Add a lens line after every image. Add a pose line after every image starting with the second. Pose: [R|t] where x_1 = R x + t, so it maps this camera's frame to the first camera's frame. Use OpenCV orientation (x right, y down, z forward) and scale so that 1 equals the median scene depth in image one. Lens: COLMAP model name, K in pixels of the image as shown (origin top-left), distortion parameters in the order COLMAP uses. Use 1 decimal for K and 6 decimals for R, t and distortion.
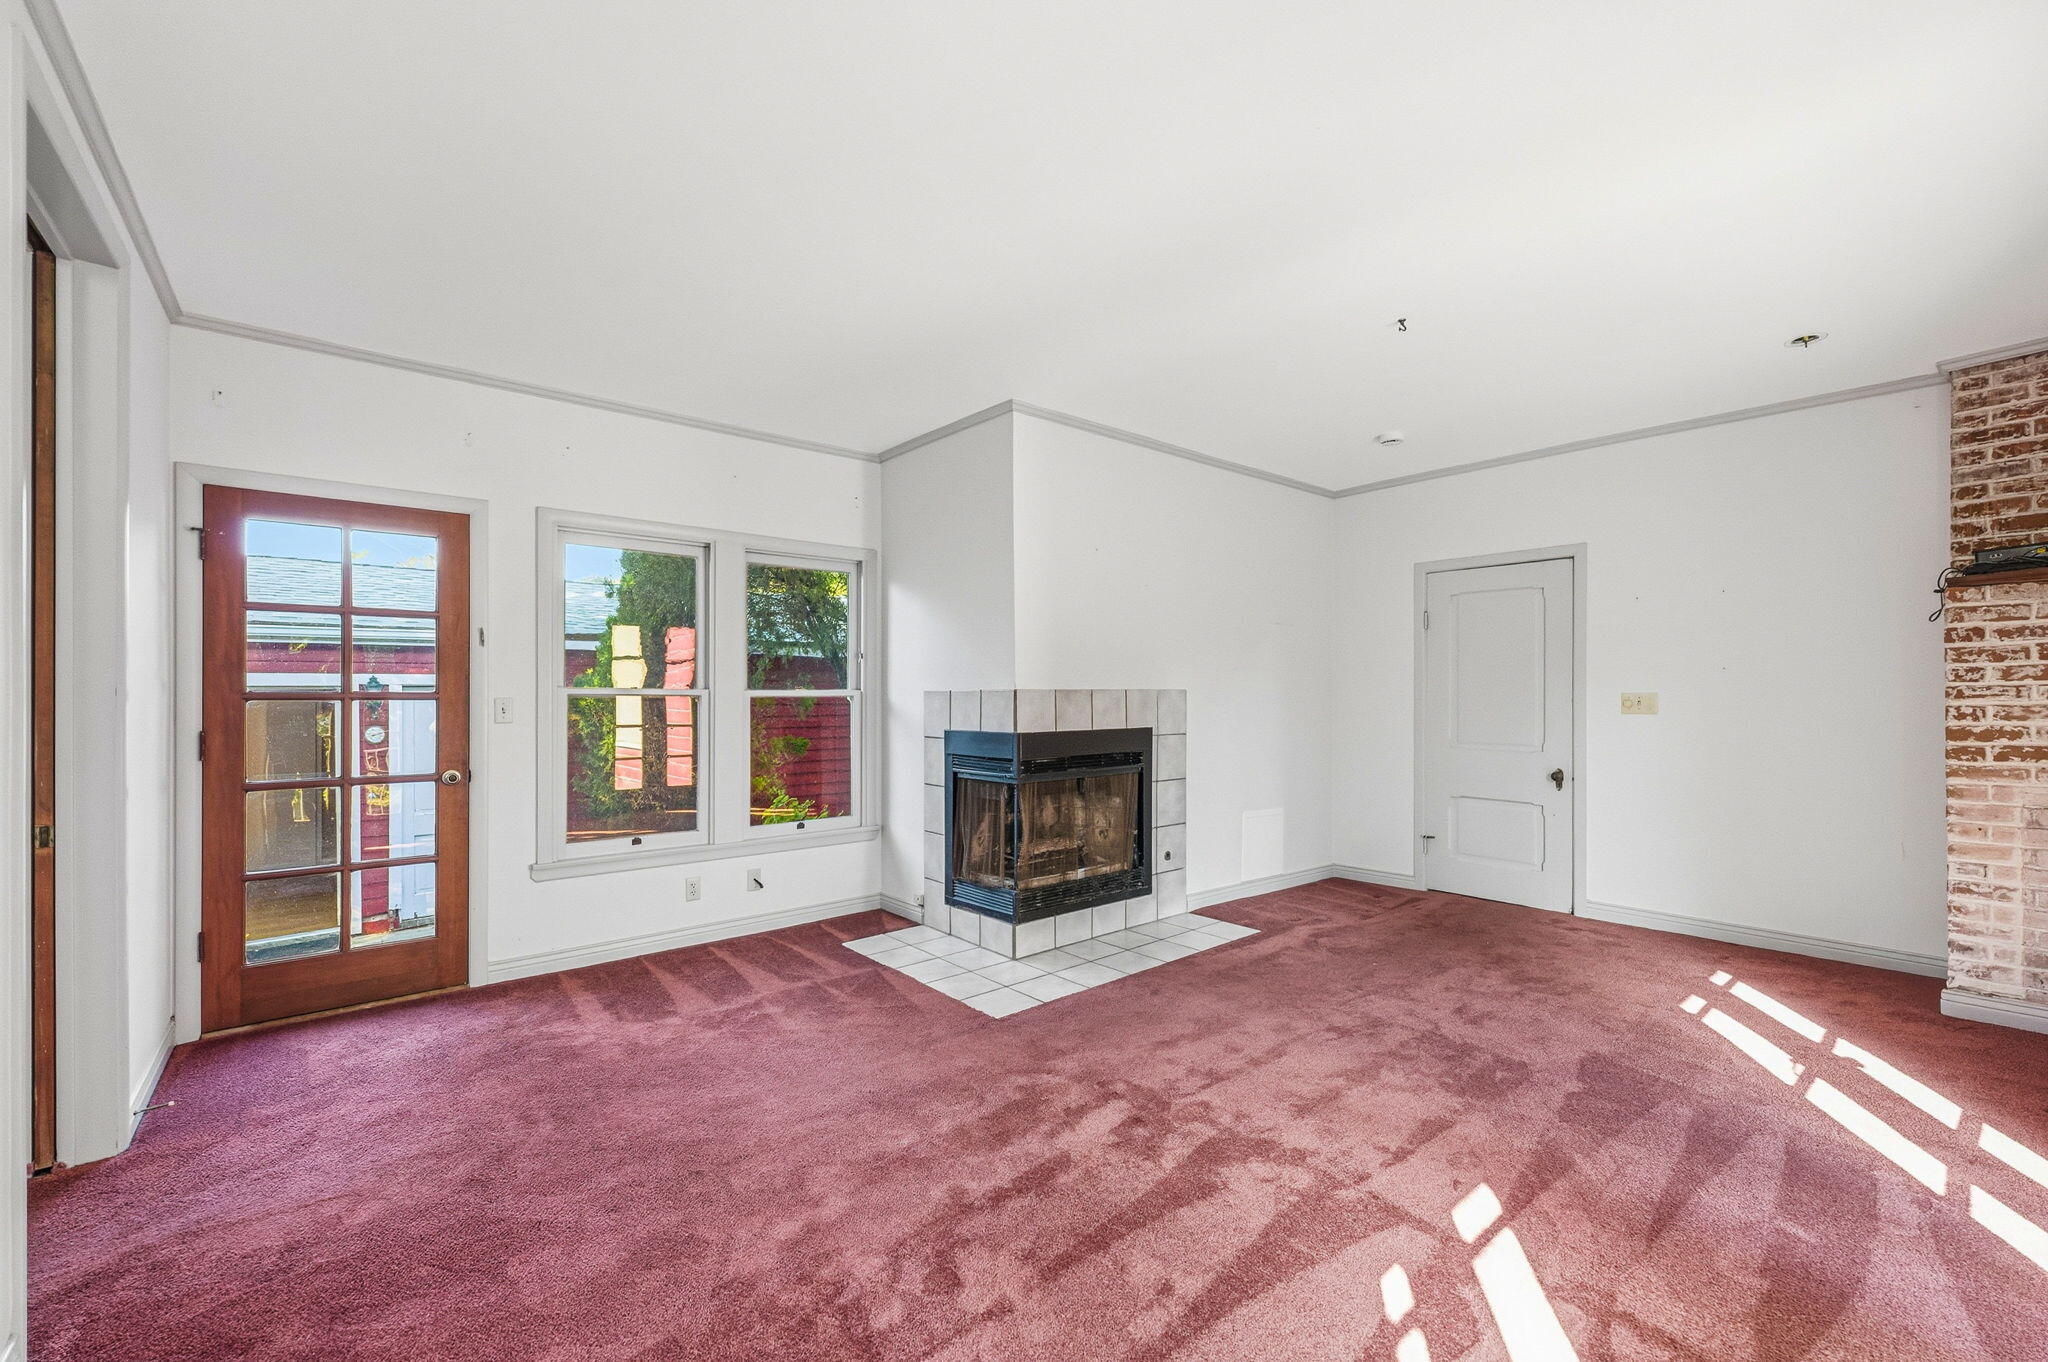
lens RADIAL K [[832.6, 0, 1029.0], [0, 832.6, 685.2], [0, 0, 1]] dist [0.000723, 0.000169]
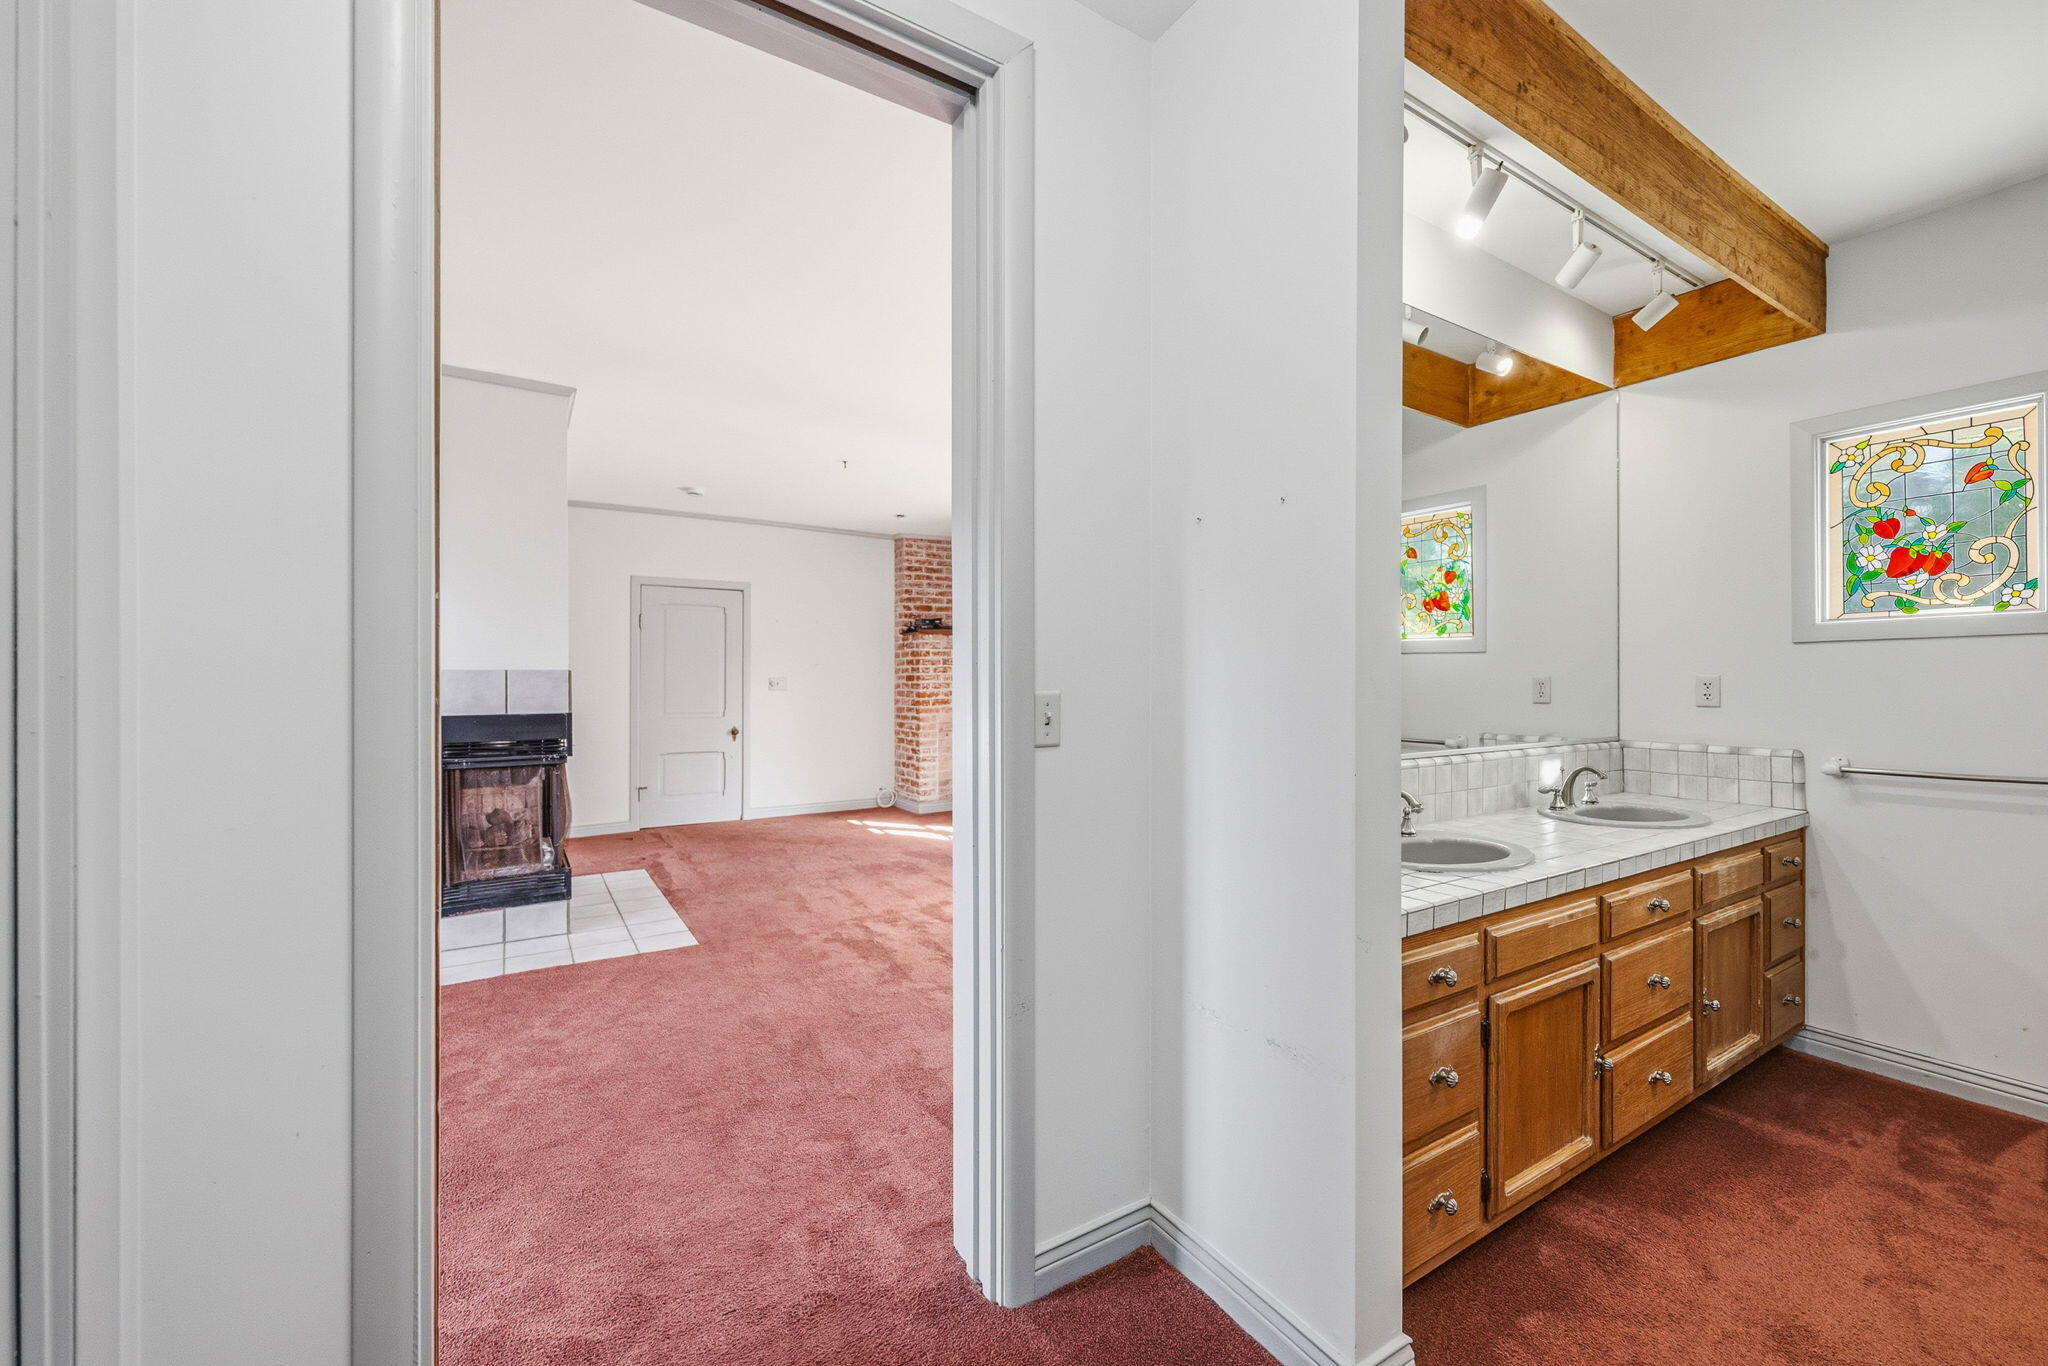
lens RADIAL K [[832.6, 0, 1029.0], [0, 832.6, 687.2], [0, 0, 1]] dist [0.000723, 0.000169]
pose [[0.128724, -0.006510, 0.991659, -1.153494], [-0.010376, 0.999915, 0.007912, 0.012886], [-0.991626, -0.011308, 0.128646, 0.369669]]
